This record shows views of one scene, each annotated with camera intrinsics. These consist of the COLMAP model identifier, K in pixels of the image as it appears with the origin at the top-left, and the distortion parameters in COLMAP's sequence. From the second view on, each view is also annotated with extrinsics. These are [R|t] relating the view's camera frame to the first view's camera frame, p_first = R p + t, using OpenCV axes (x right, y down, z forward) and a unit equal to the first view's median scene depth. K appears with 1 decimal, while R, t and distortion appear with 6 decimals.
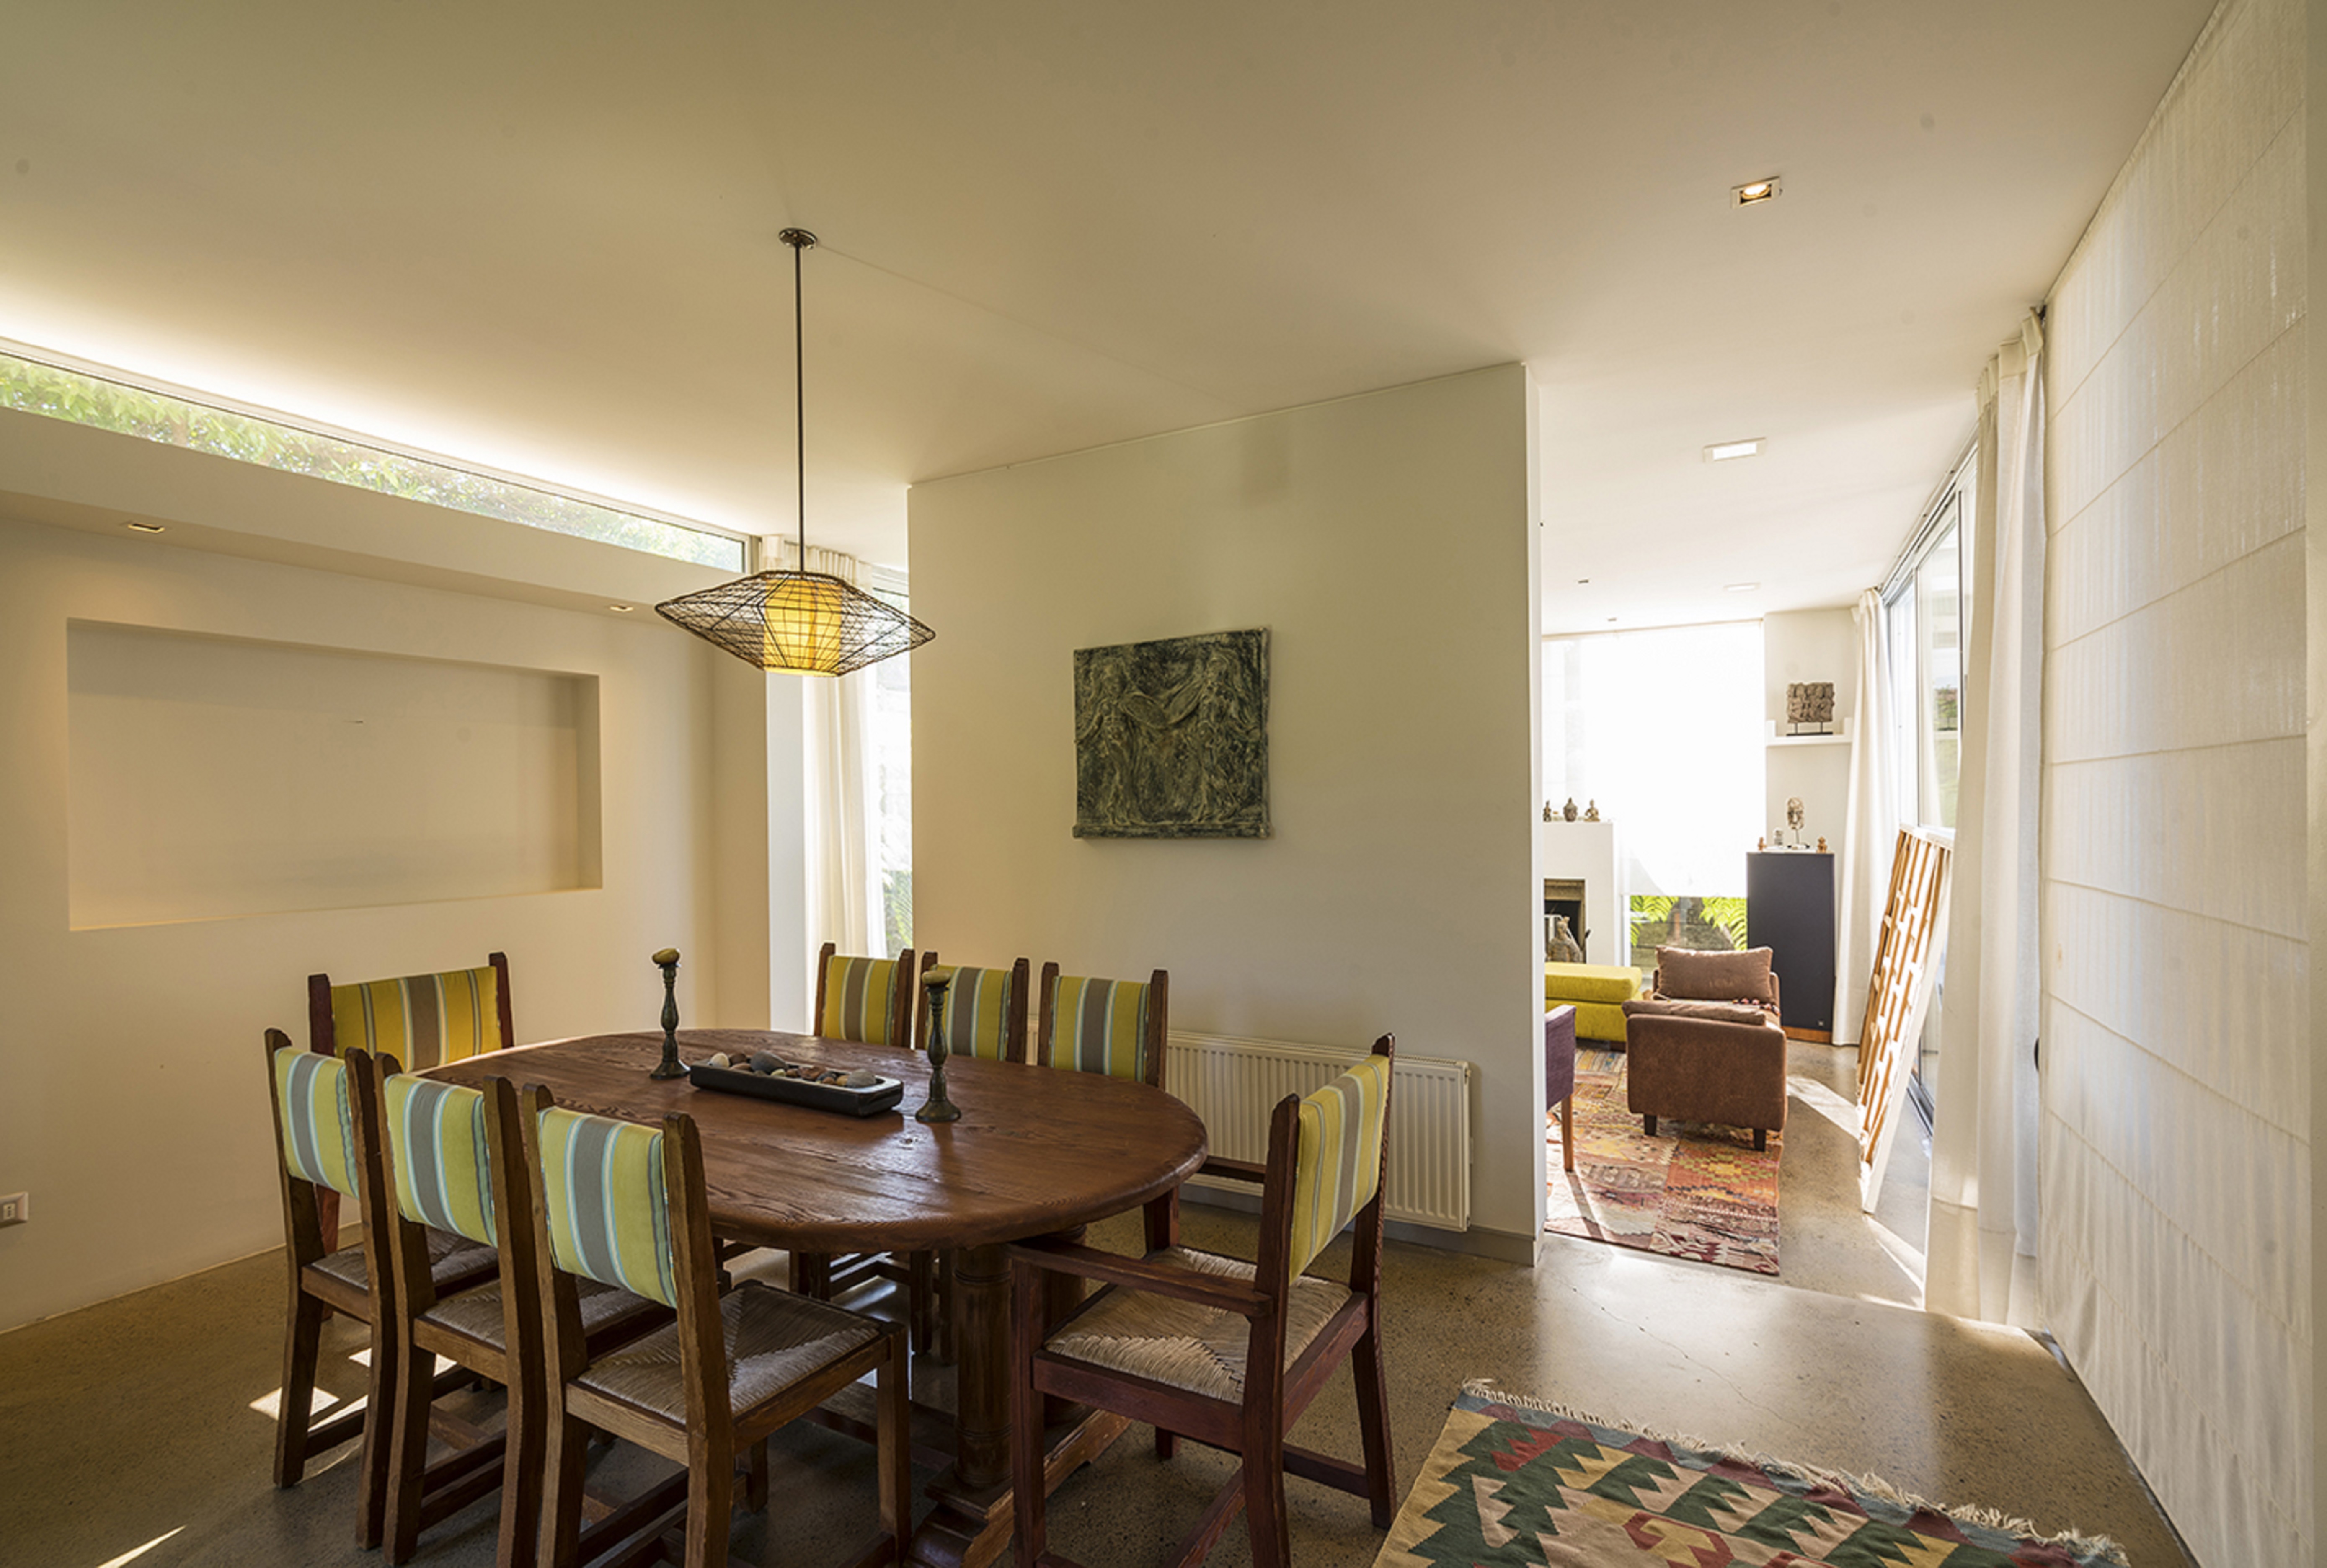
lens RADIAL K [[1057.1, 0, 1163.1], [0, 1057.1, 792.3], [0, 0, 1]] dist [-0.000237, -0.000006]
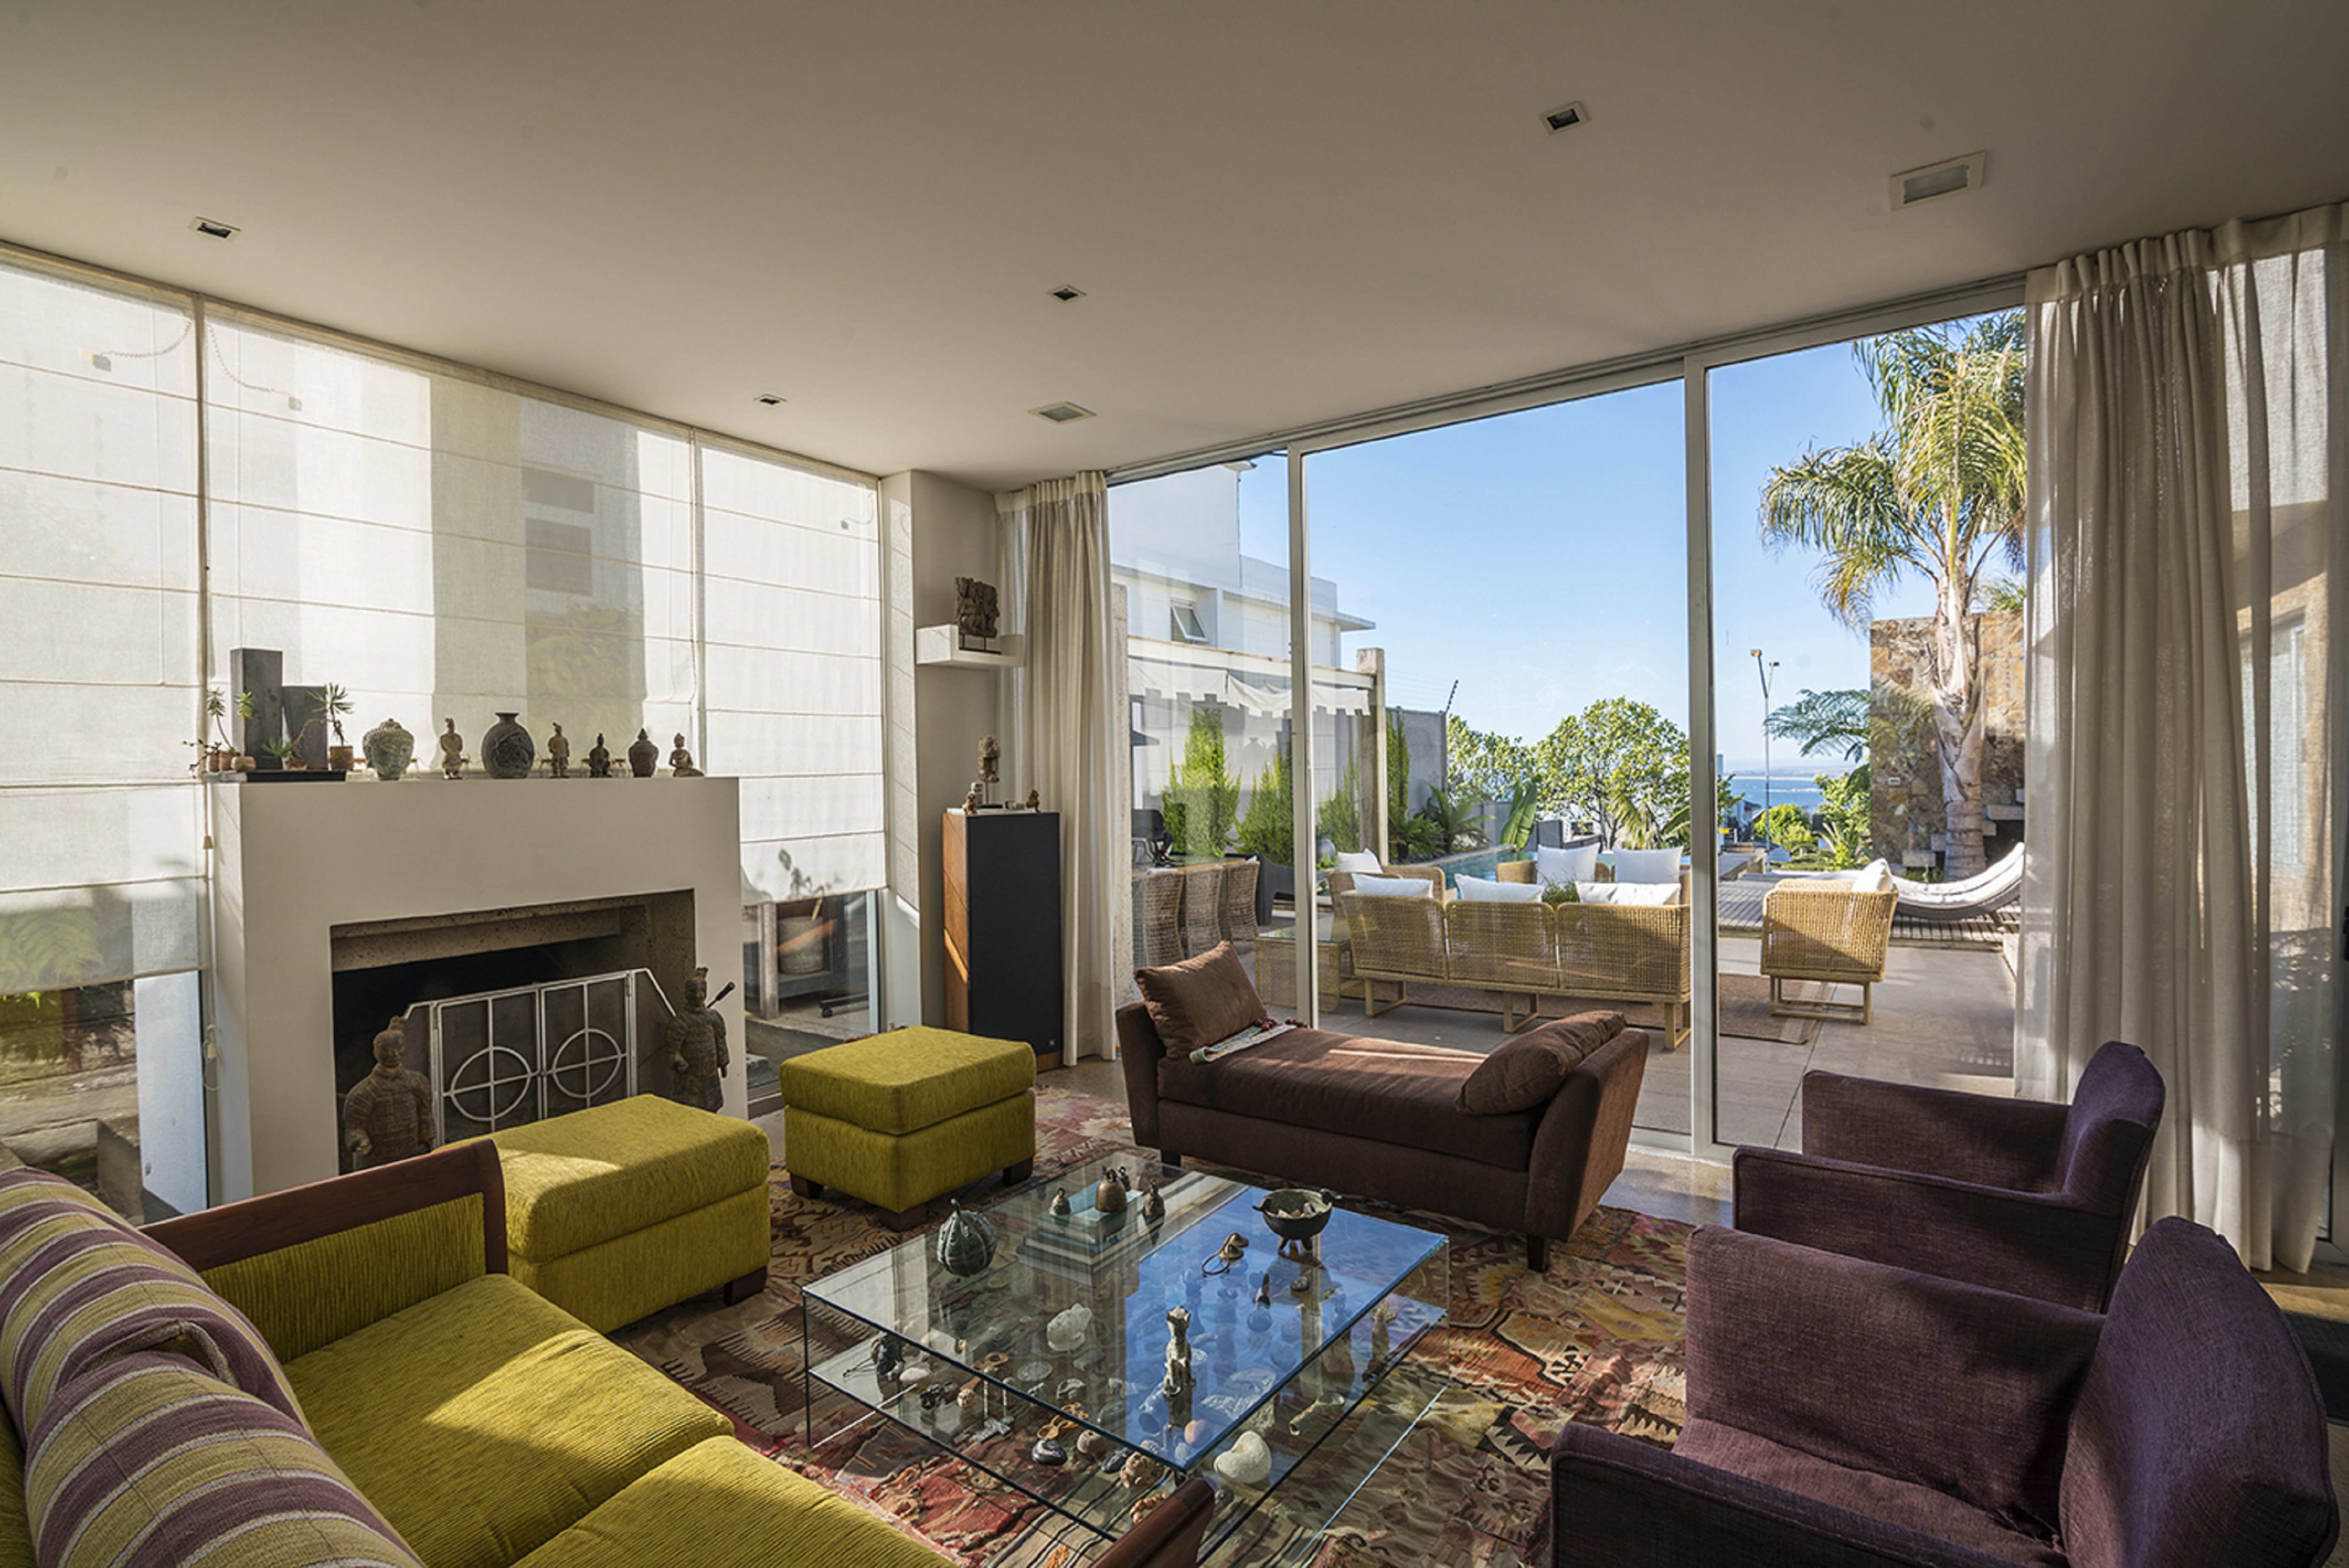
lens RADIAL K [[1067.1, 0, 1176.8], [0, 1067.1, 785.5], [0, 0, 1]] dist [-0.000237, -0.000006]
pose [[0.138132, -0.005663, 0.990398, -0.090059], [0.001003, 0.999984, 0.005578, 0.029921], [-0.990413, 0.000223, 0.138135, 0.703427]]
